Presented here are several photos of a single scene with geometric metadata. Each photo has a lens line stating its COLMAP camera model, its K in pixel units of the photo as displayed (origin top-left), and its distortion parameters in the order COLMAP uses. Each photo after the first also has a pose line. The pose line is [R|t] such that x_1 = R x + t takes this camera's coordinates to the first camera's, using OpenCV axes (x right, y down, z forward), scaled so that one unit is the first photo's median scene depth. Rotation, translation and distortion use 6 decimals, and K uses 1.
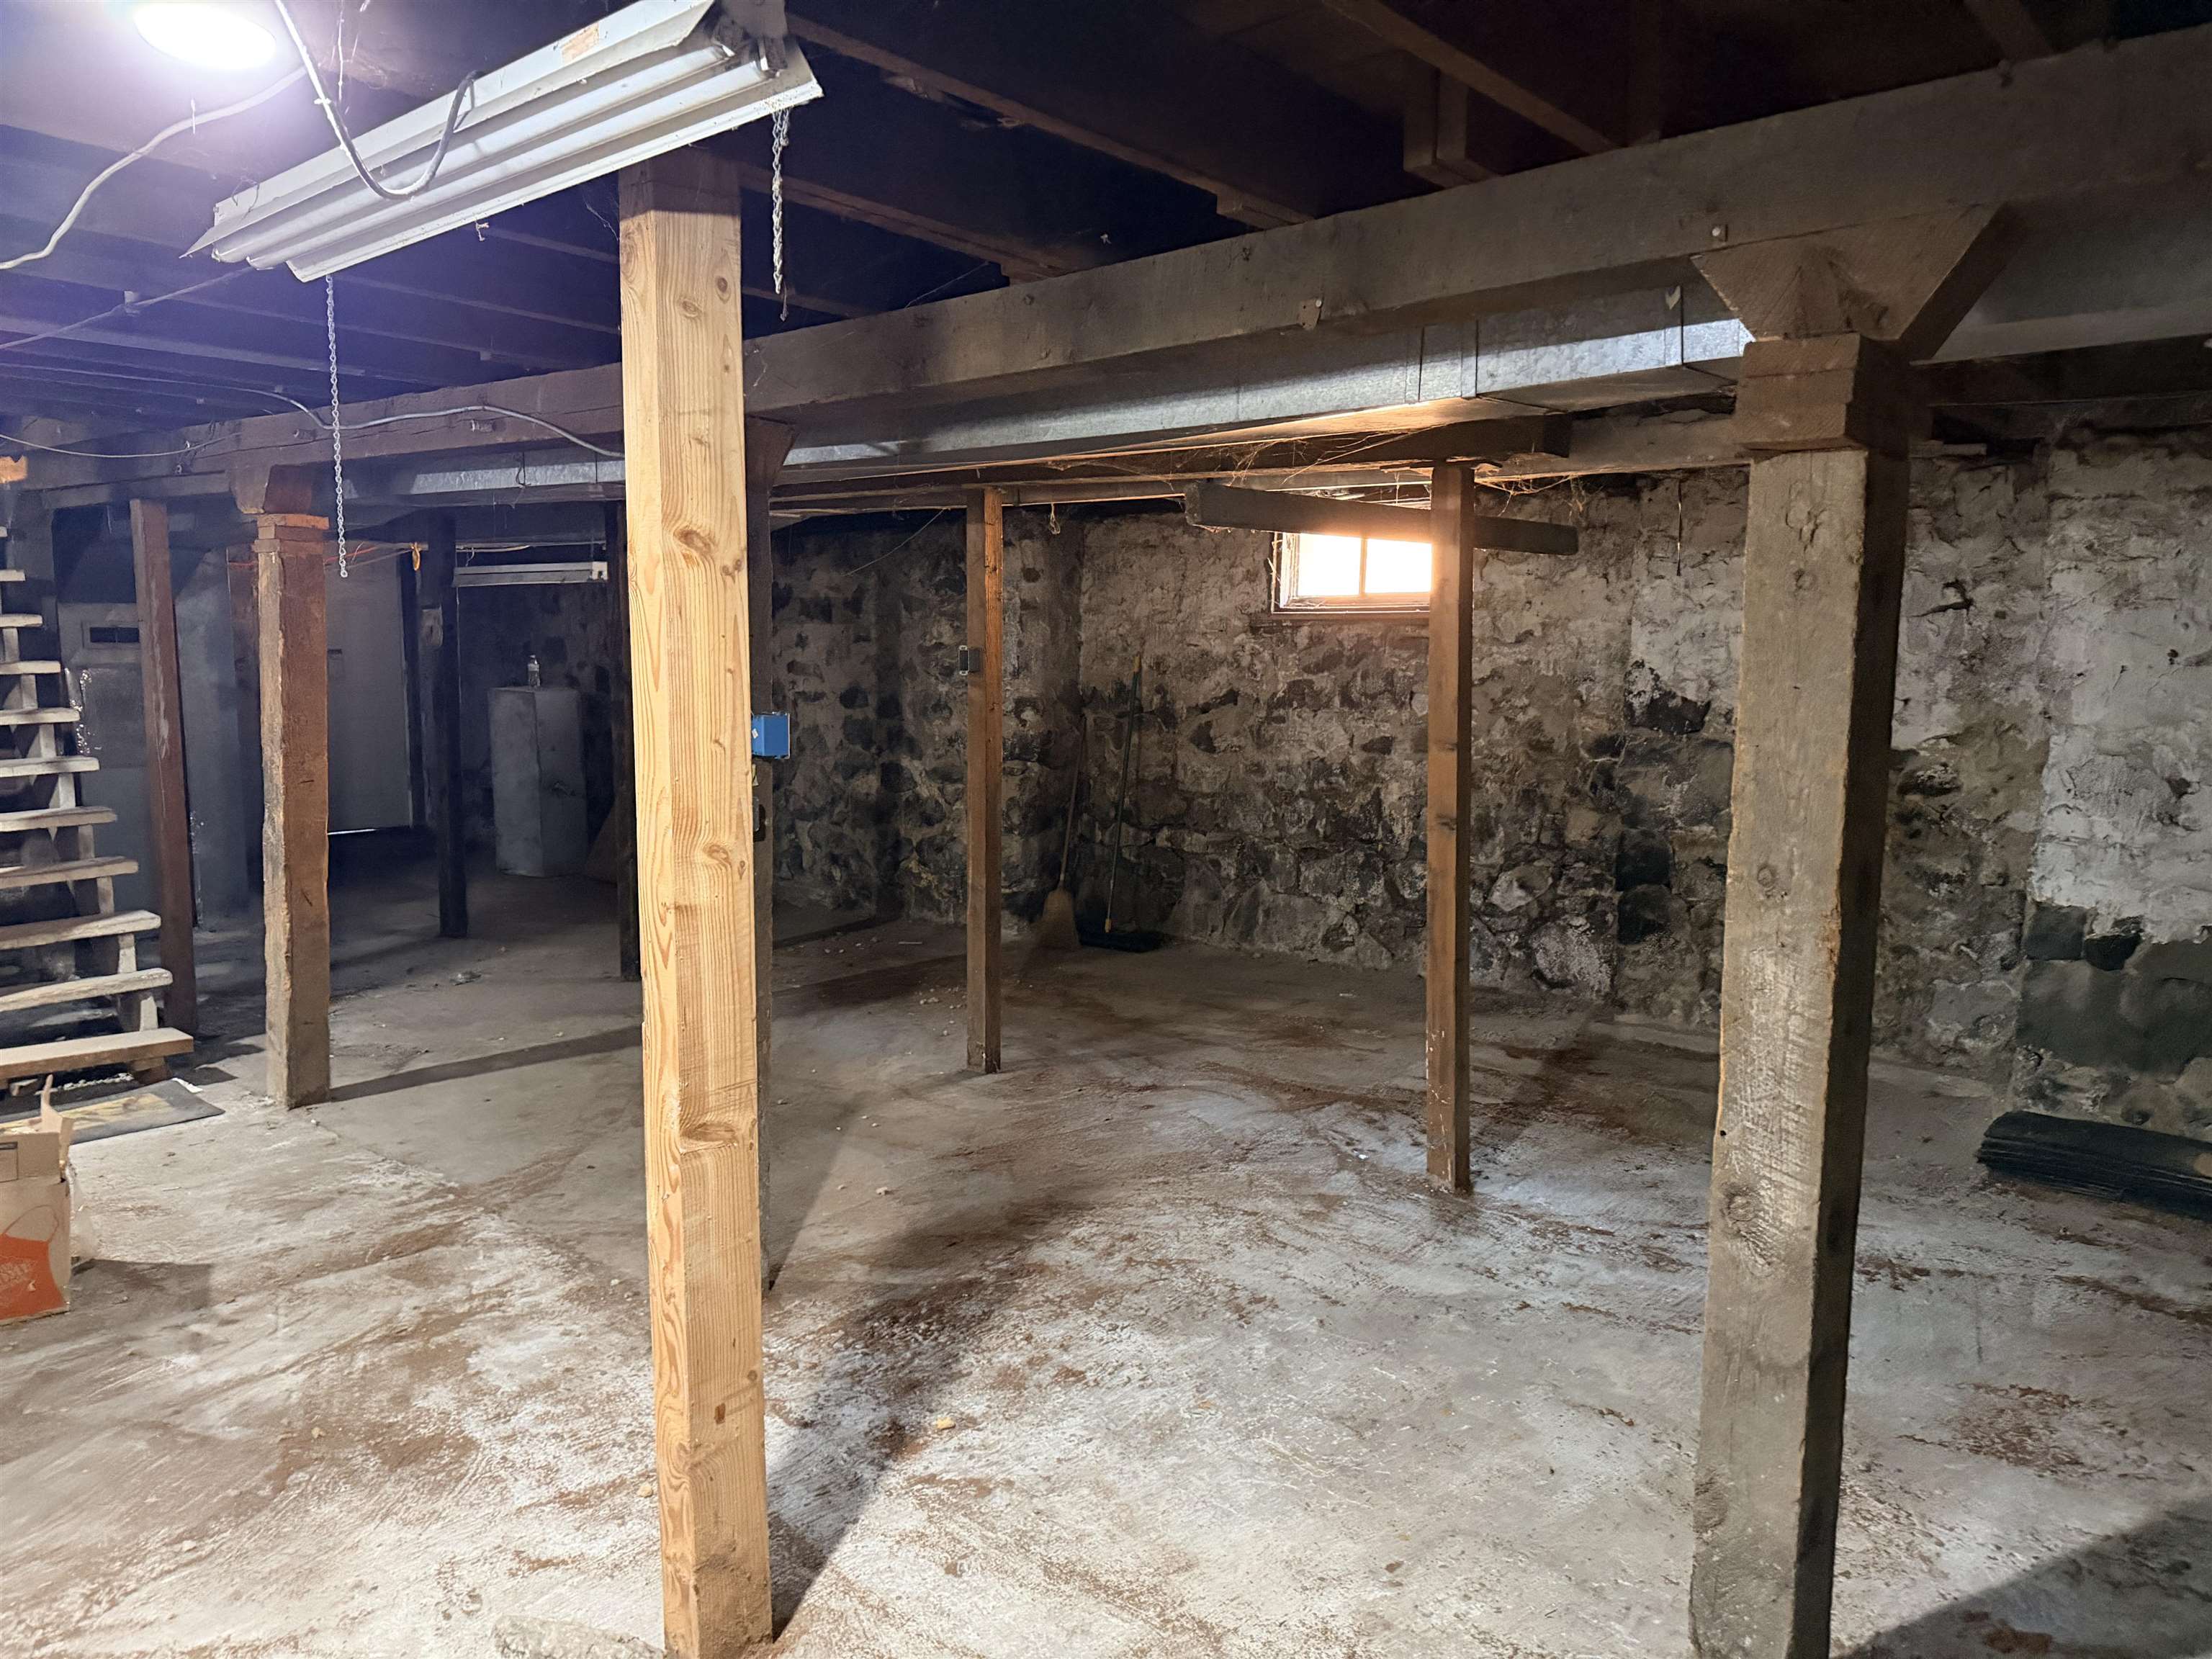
lens RADIAL K [[1526.6, 0, 1117.6], [0, 1526.6, 823.6], [0, 0, 1]] dist [0.117556, -0.179013]
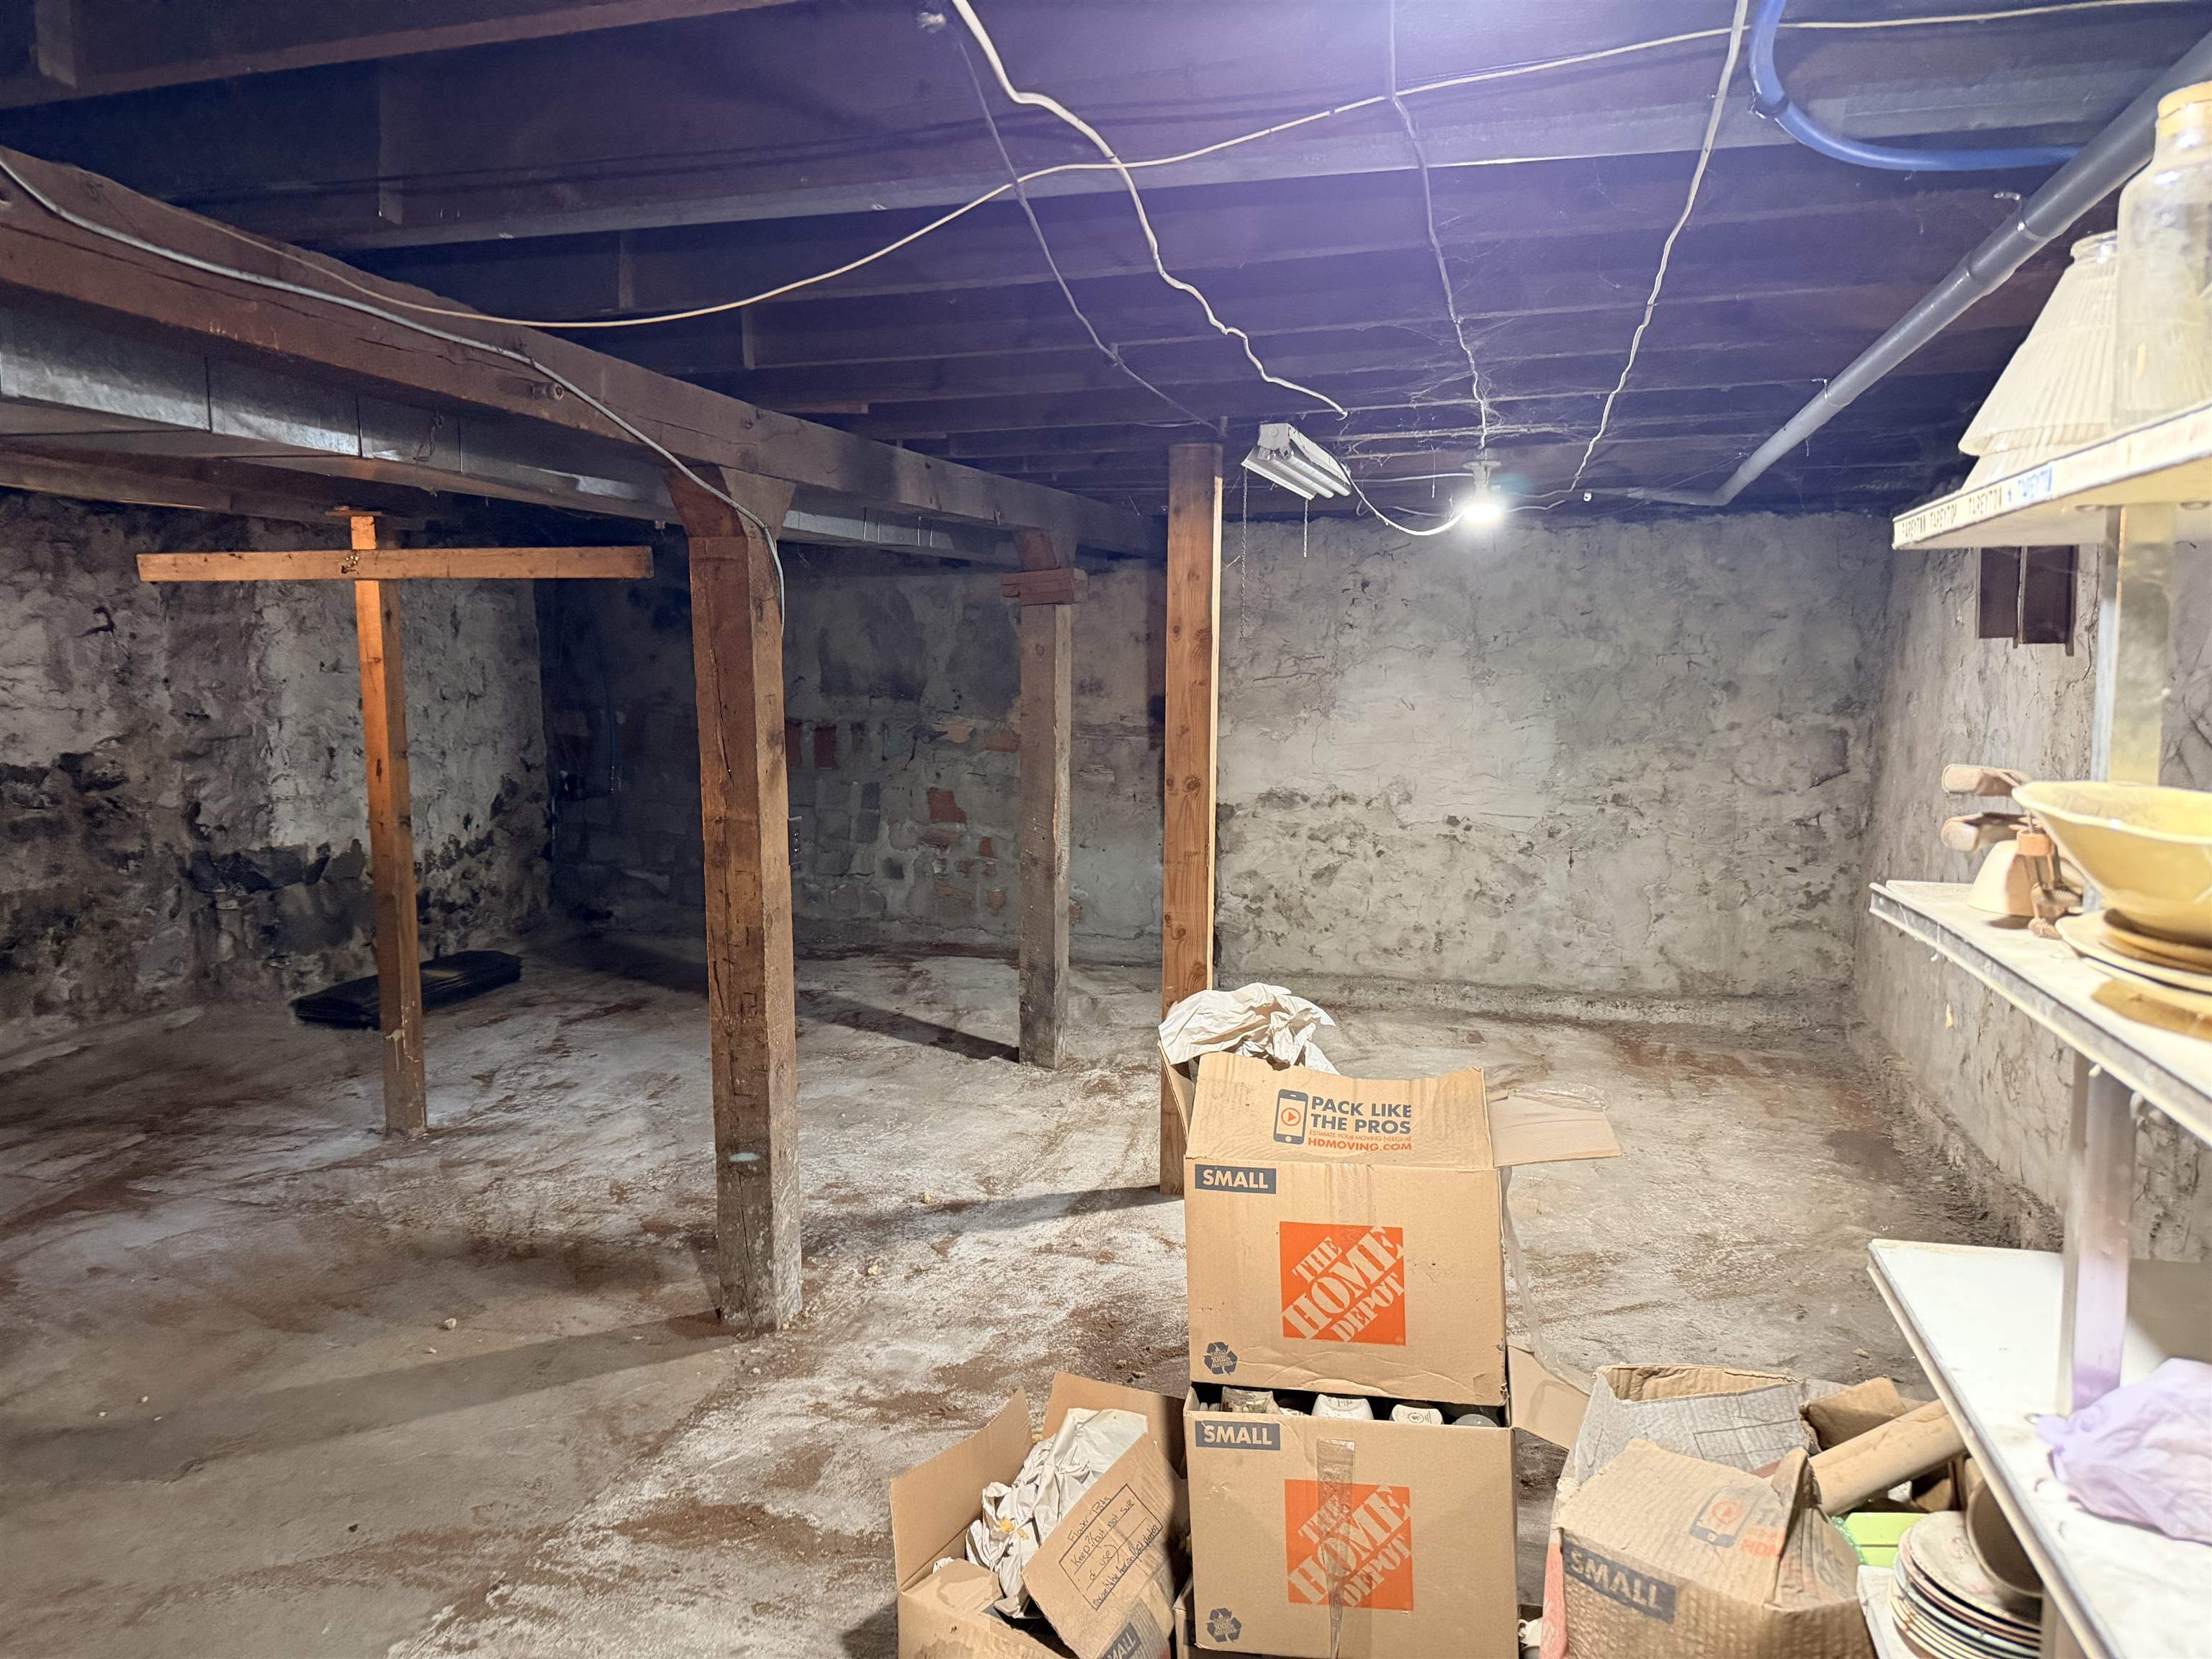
lens RADIAL K [[1518.4, 0, 1114.5], [0, 1518.4, 843.2], [0, 0, 1]] dist [0.060507, -0.112853]
pose [[-0.415963, -0.126232, 0.900578, -0.916787], [0.099511, 0.978054, 0.183054, -0.124593], [-0.903920, 0.165761, -0.394273, 0.848821]]
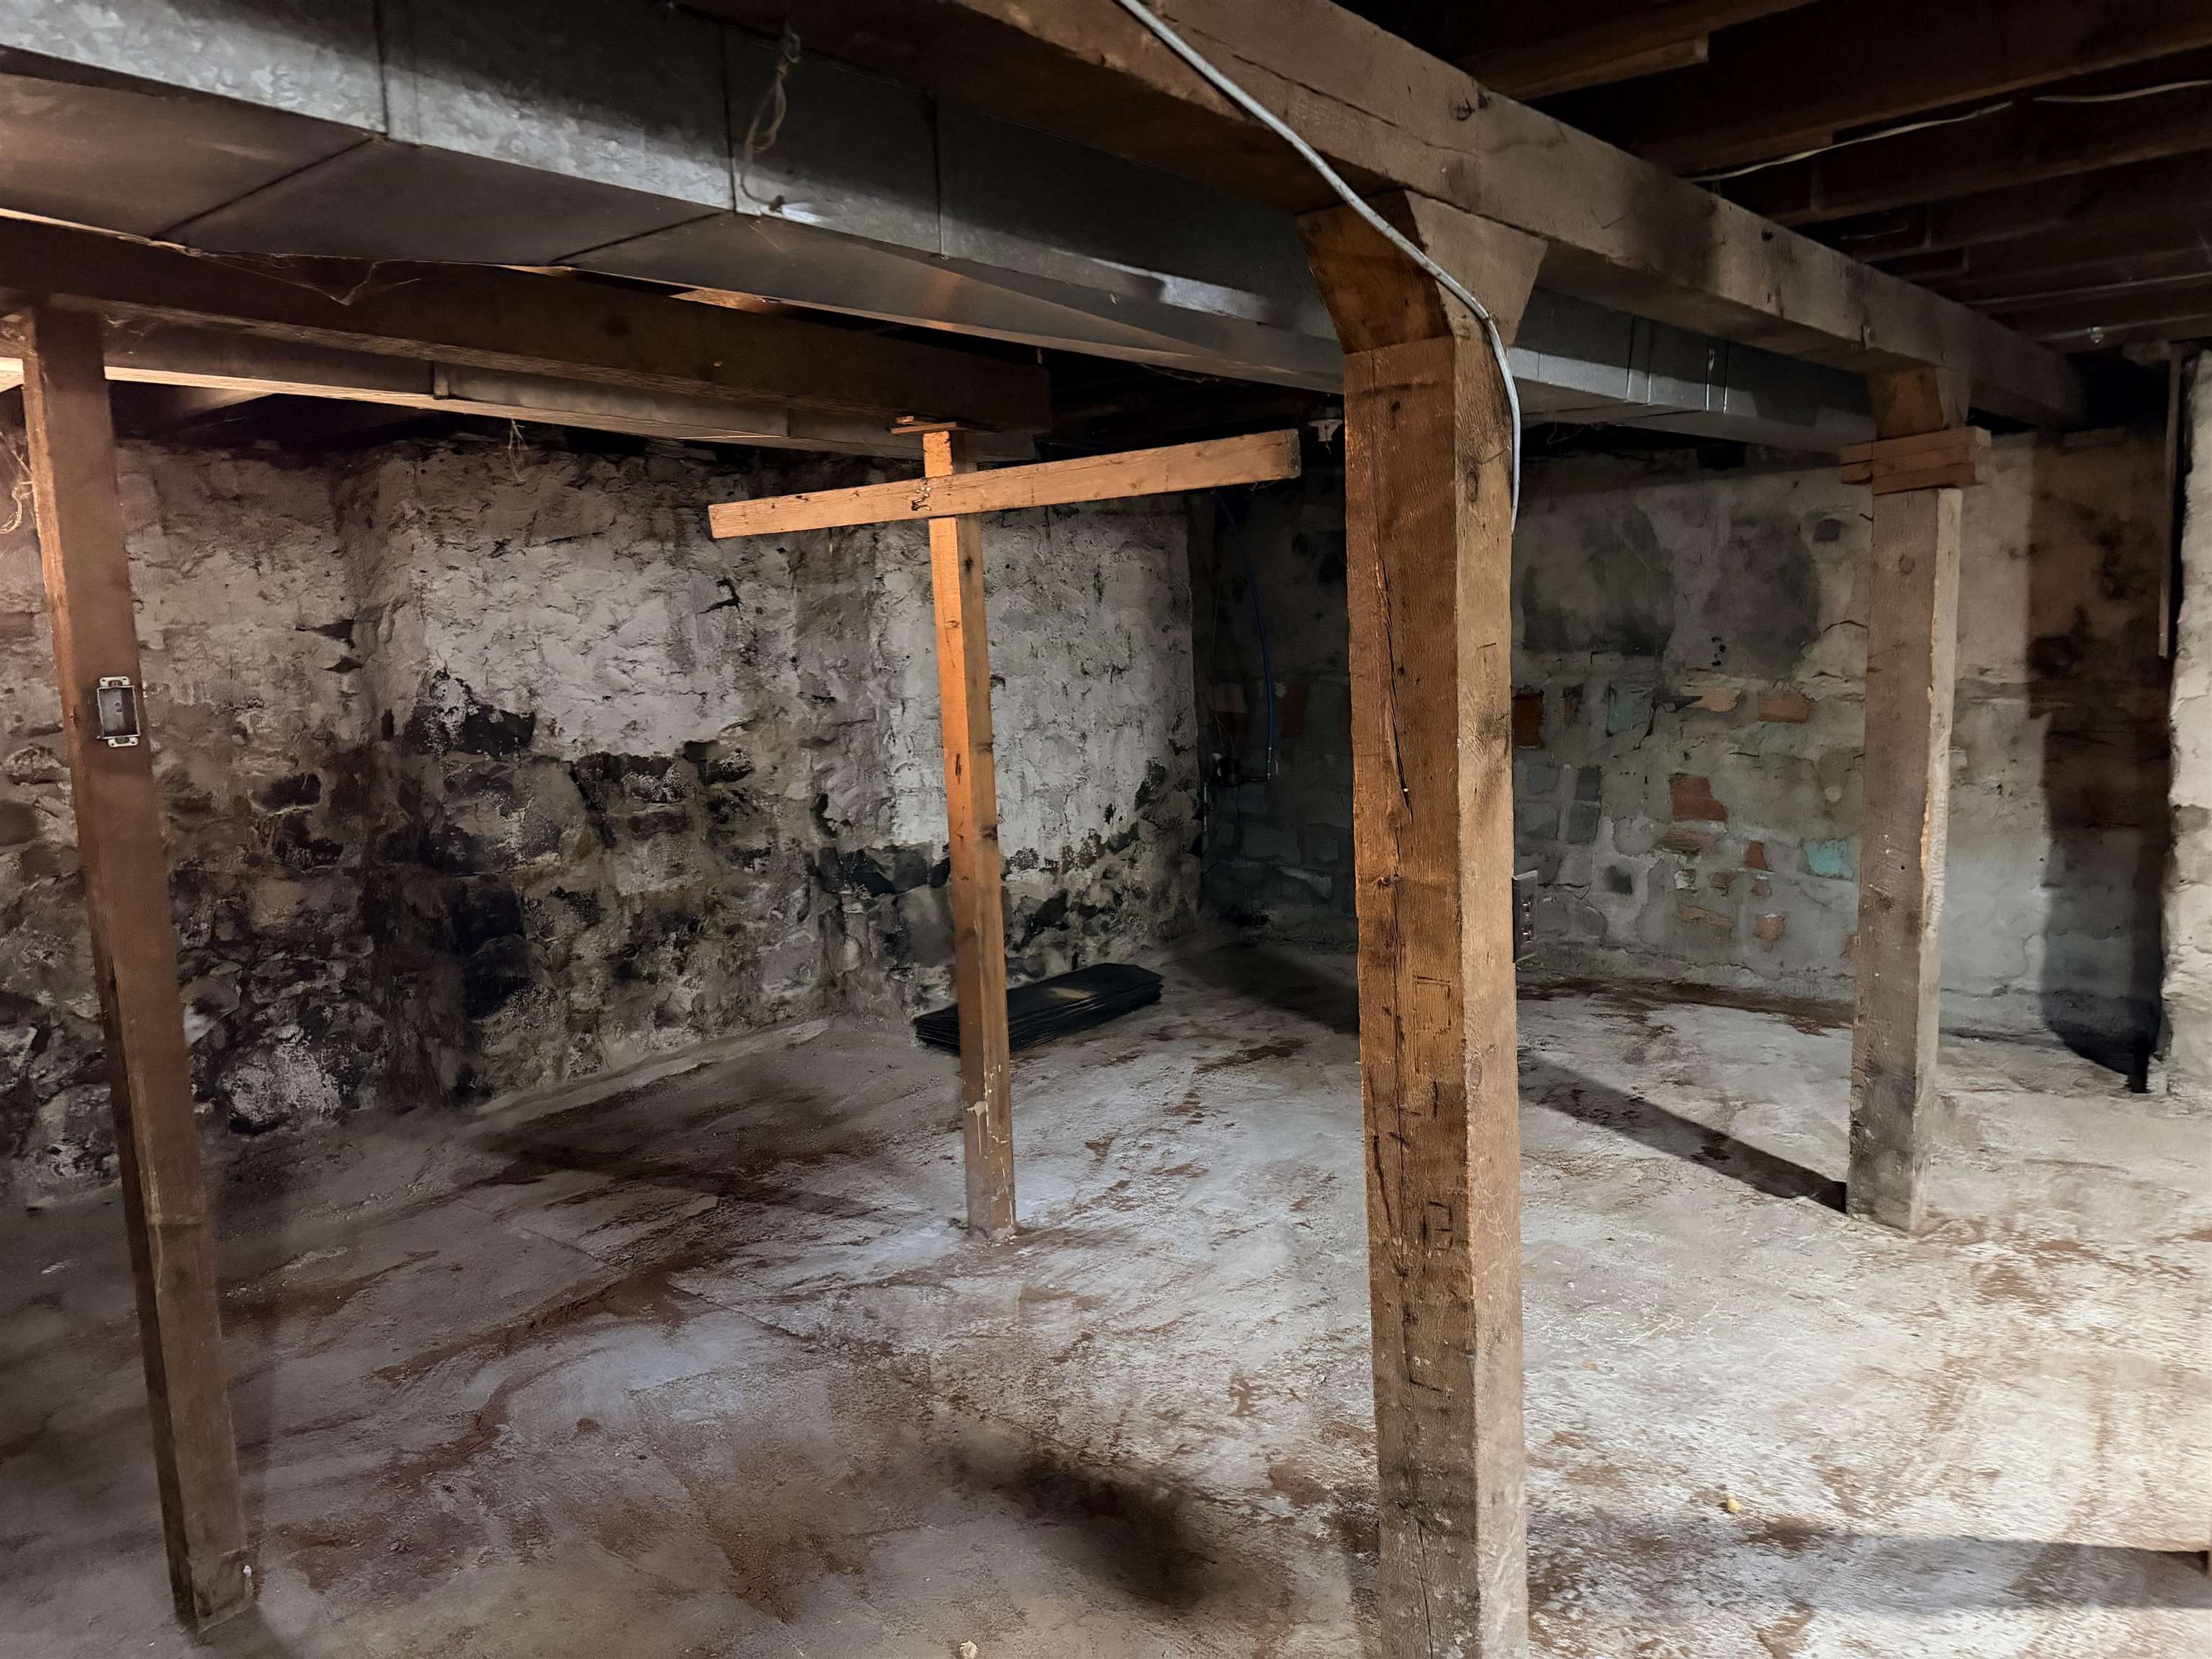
lens RADIAL K [[1531.4, 0, 1104.2], [0, 1531.4, 837.4], [0, 0, 1]] dist [0.084916, -0.125420]
pose [[0.009000, -0.146629, 0.989151, -0.578140], [0.155816, 0.977313, 0.143457, -0.100857], [-0.987745, 0.152834, 0.031643, 0.790076]]
